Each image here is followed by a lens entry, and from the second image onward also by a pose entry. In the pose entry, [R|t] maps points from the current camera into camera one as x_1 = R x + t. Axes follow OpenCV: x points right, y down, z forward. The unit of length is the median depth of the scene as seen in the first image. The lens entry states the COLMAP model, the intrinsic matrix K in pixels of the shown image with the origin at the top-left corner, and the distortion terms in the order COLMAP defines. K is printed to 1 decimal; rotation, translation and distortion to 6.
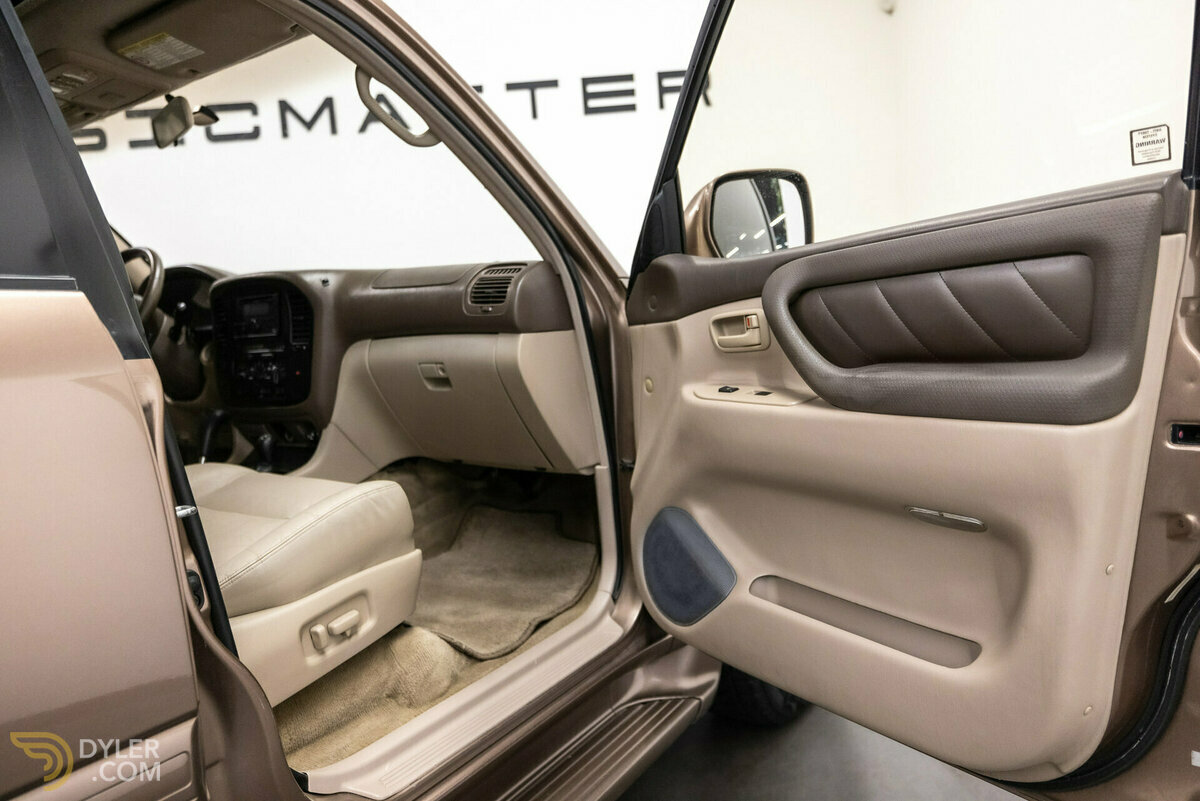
lens RADIAL K [[818.1, 0, 600.5], [0, 818.1, 396.3], [0, 0, 1]] dist [-0.001392, -0.007093]
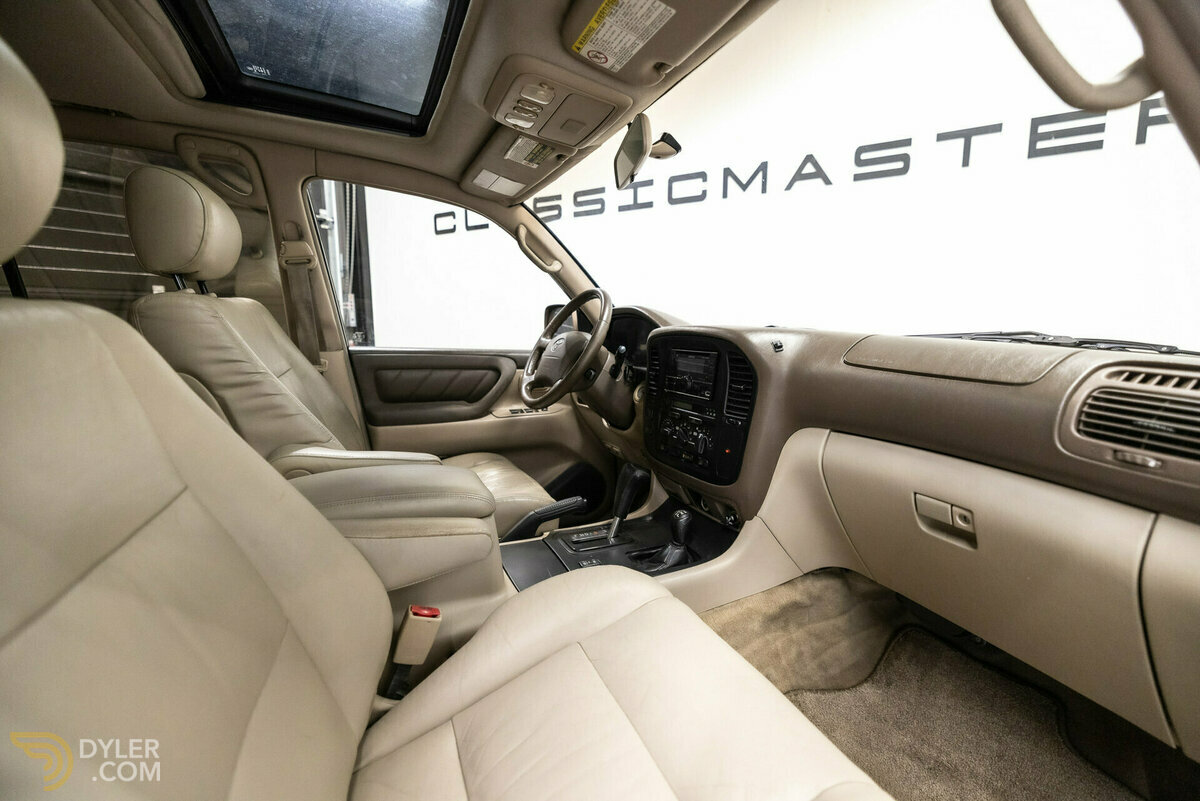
lens RADIAL K [[517.4, 0, 598.7], [0, 517.4, 395.5], [0, 0, 1]] dist [0.001946, 0.000115]
pose [[0.847208, 0.143642, -0.511474, -0.204257], [-0.123236, 0.989630, 0.073797, -0.100859], [0.516770, 0.000511, 0.856124, 0.445546]]
